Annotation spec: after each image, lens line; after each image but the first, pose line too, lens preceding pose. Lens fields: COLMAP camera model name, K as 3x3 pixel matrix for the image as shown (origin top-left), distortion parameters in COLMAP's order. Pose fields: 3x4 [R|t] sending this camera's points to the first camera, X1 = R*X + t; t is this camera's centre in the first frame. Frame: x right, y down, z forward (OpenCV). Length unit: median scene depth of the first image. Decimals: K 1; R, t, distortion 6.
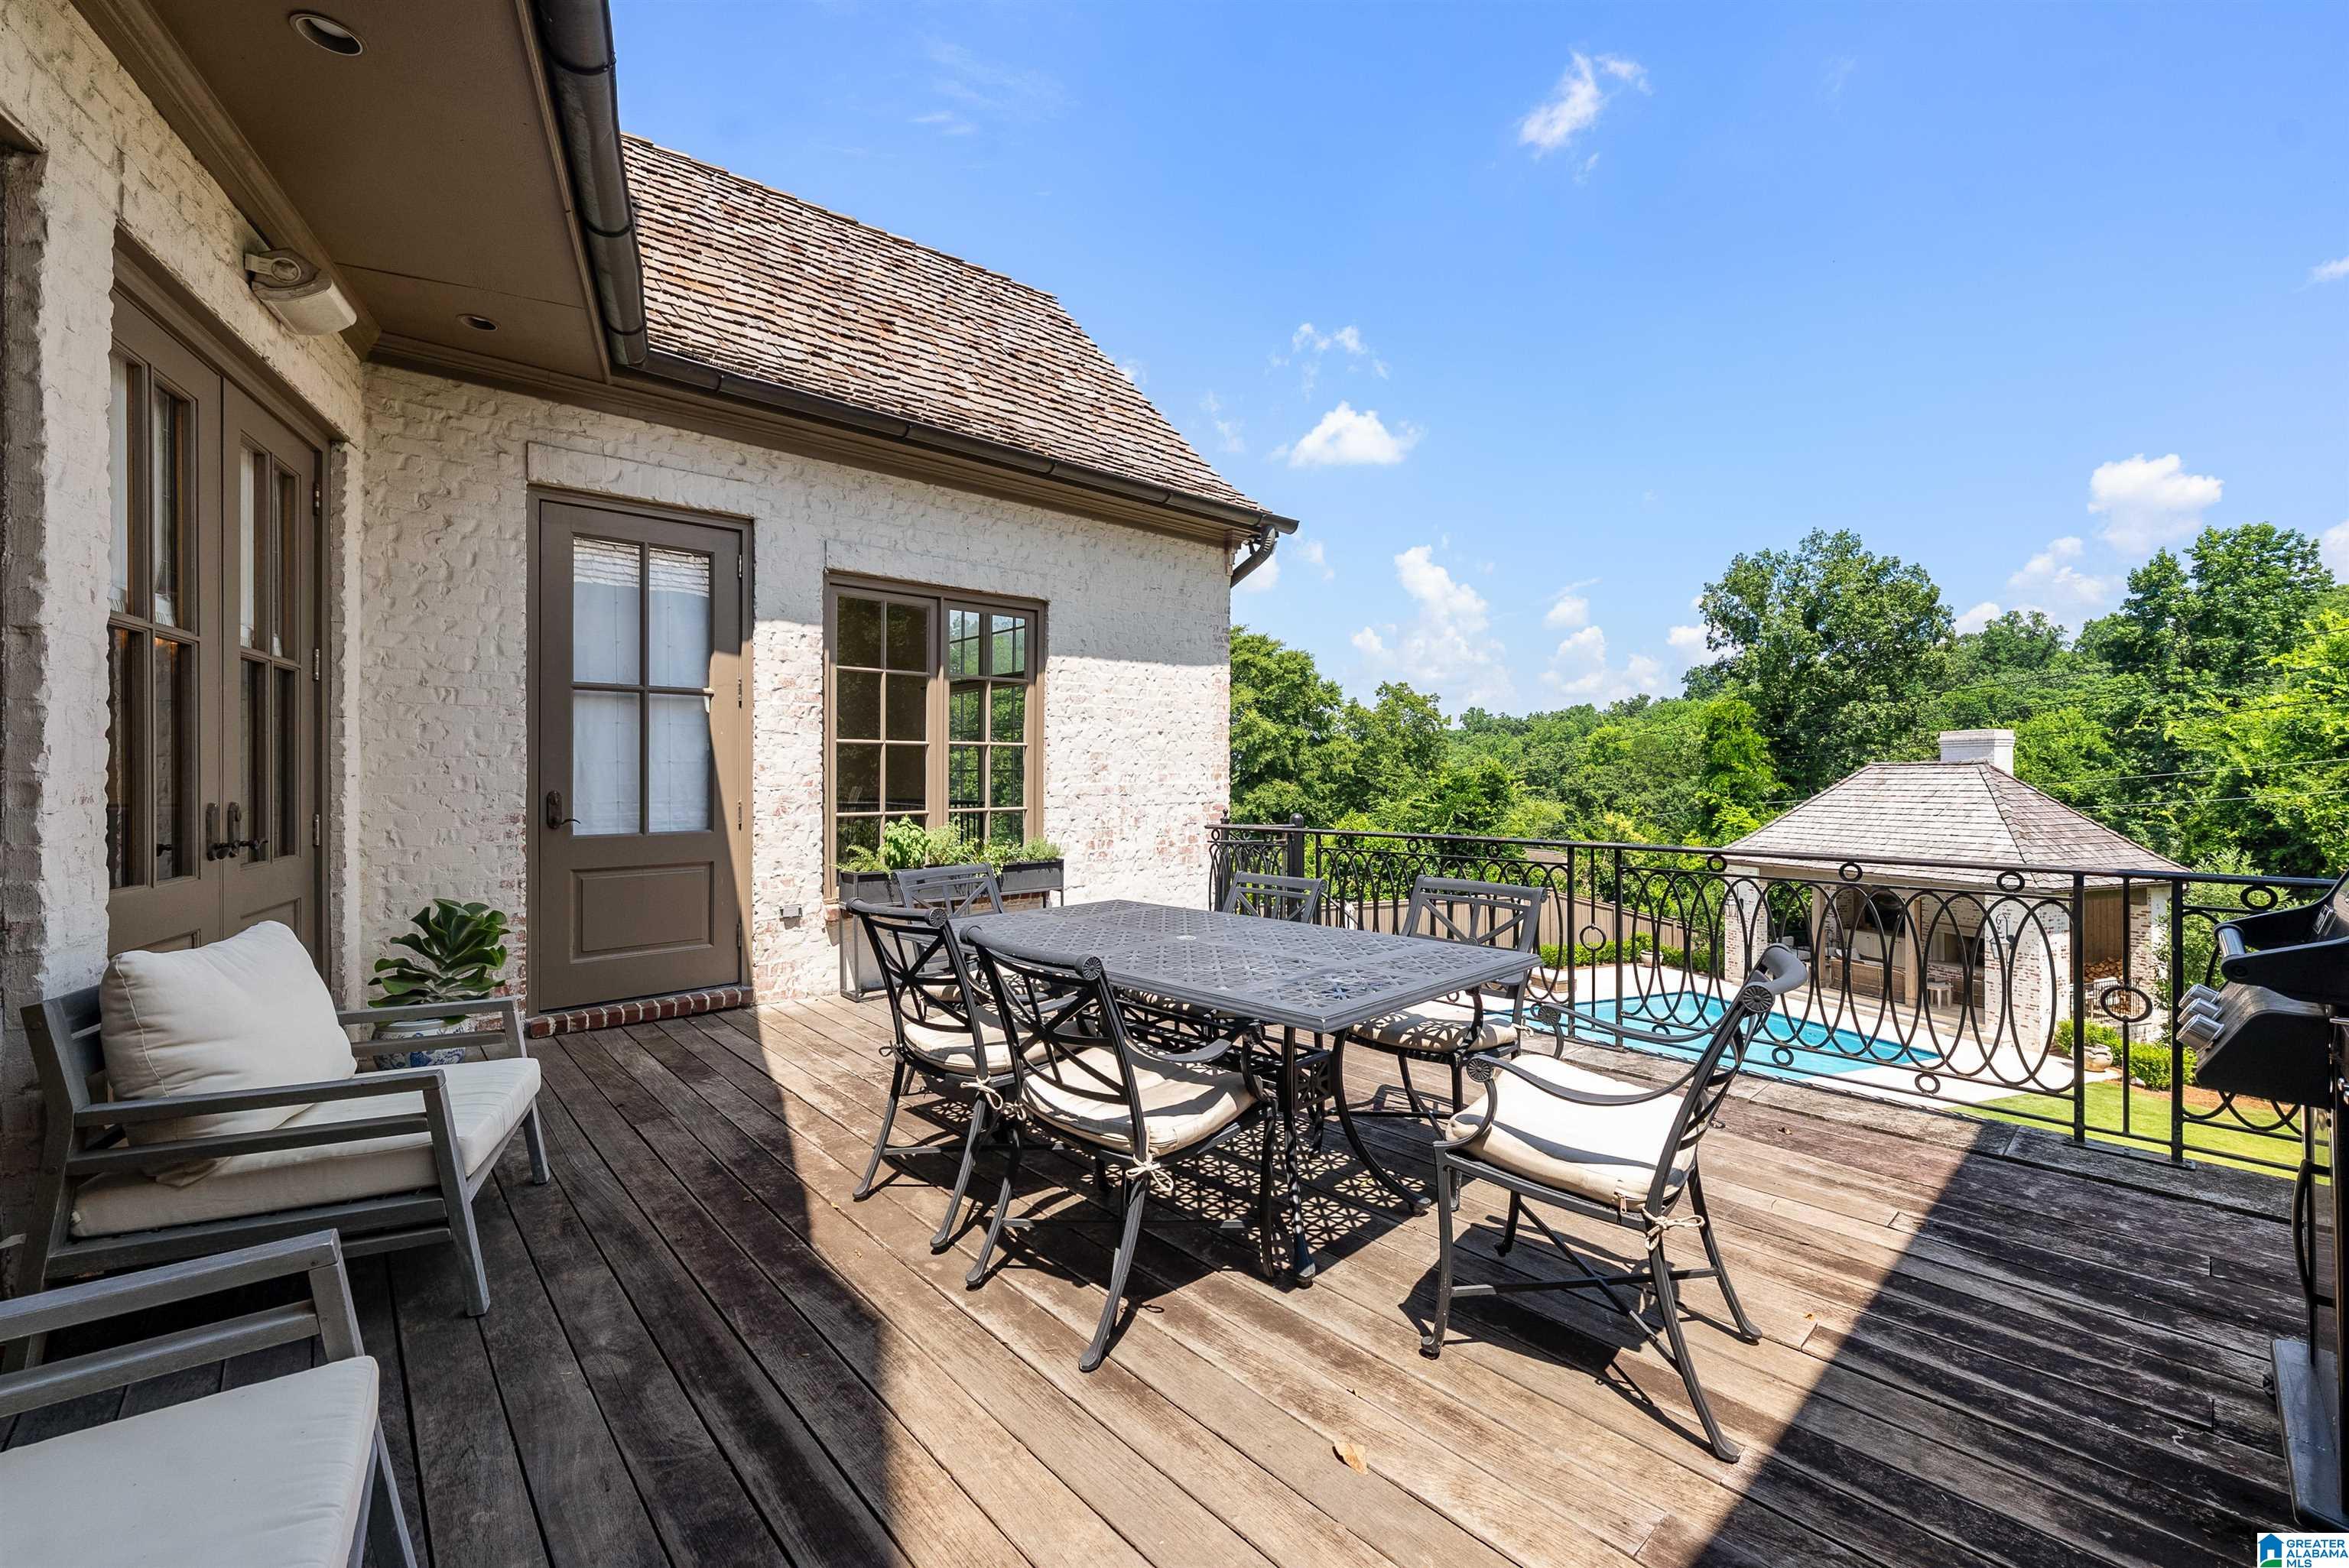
lens RADIAL K [[955.1, 0, 1172.9], [0, 955.1, 772.4], [0, 0, 1]] dist [-0.008399, -0.000044]
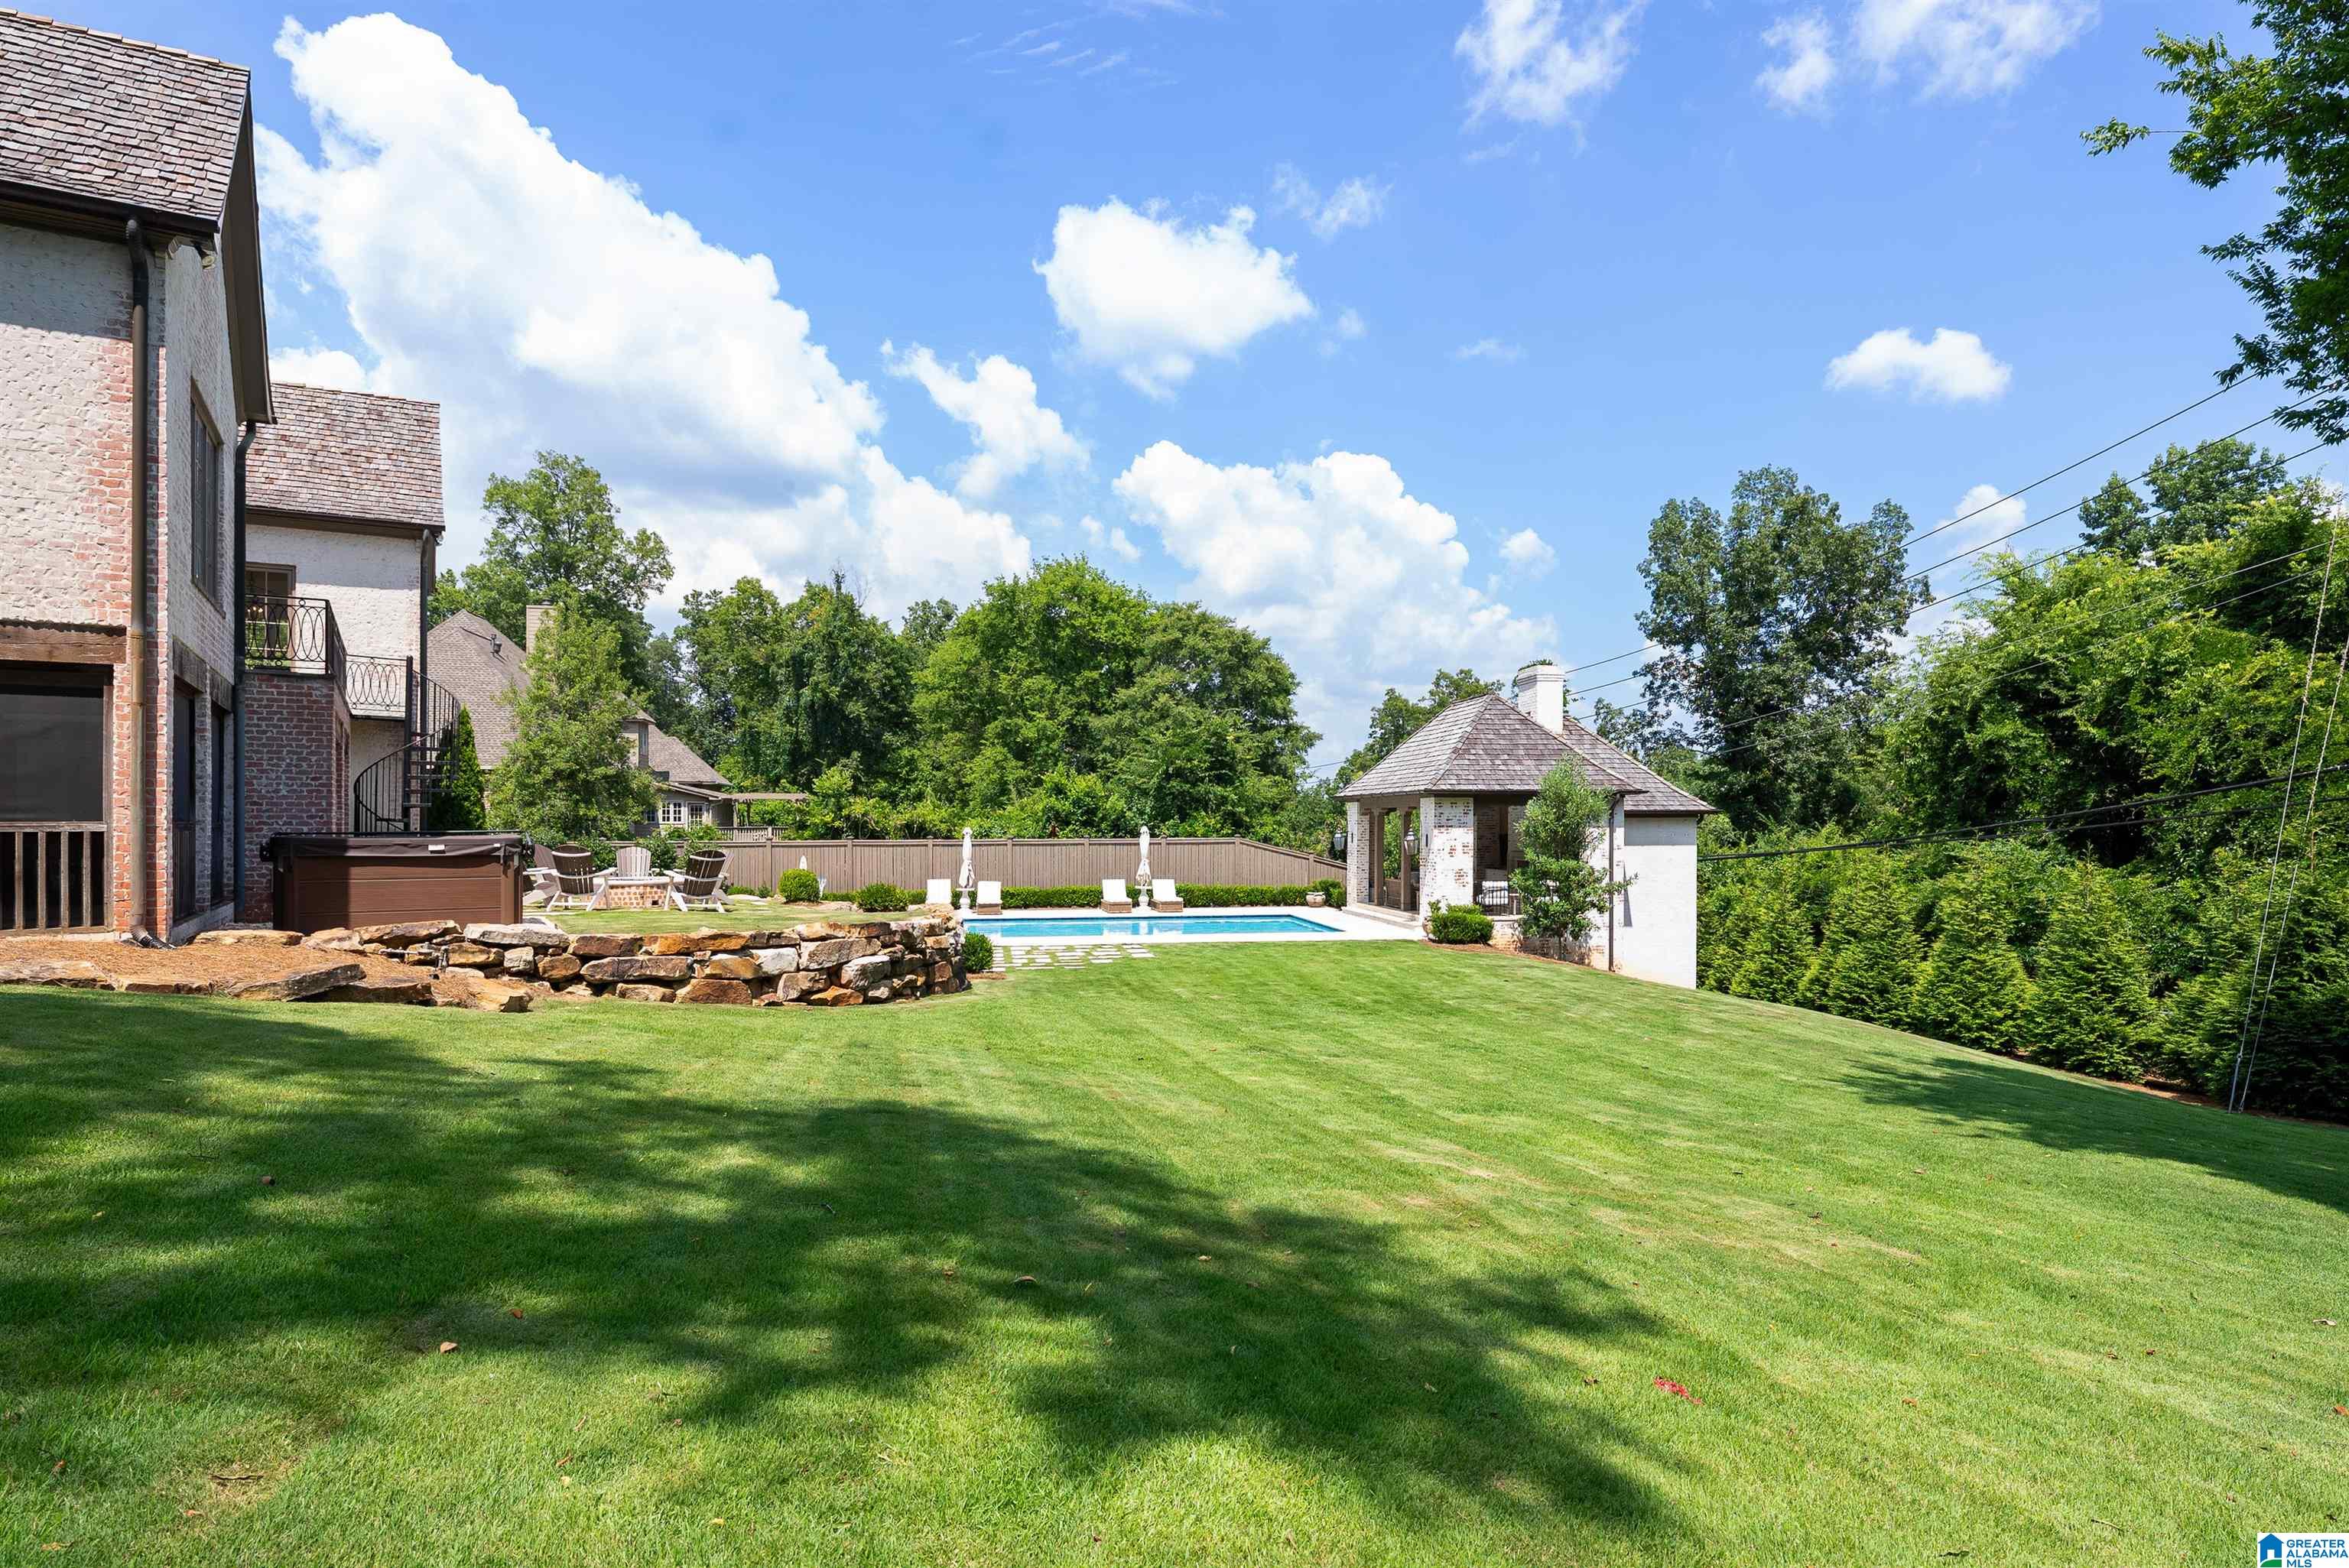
lens RADIAL K [[1283.3, 0, 1180.6], [0, 1283.3, 804.6], [0, 0, 1]] dist [-0.002291, -0.001986]
pose [[0.981978, -0.003403, -0.188964, 0.437350], [0.001258, 0.999933, -0.011471, 0.075742], [0.188990, 0.011027, 0.981917, -0.292397]]
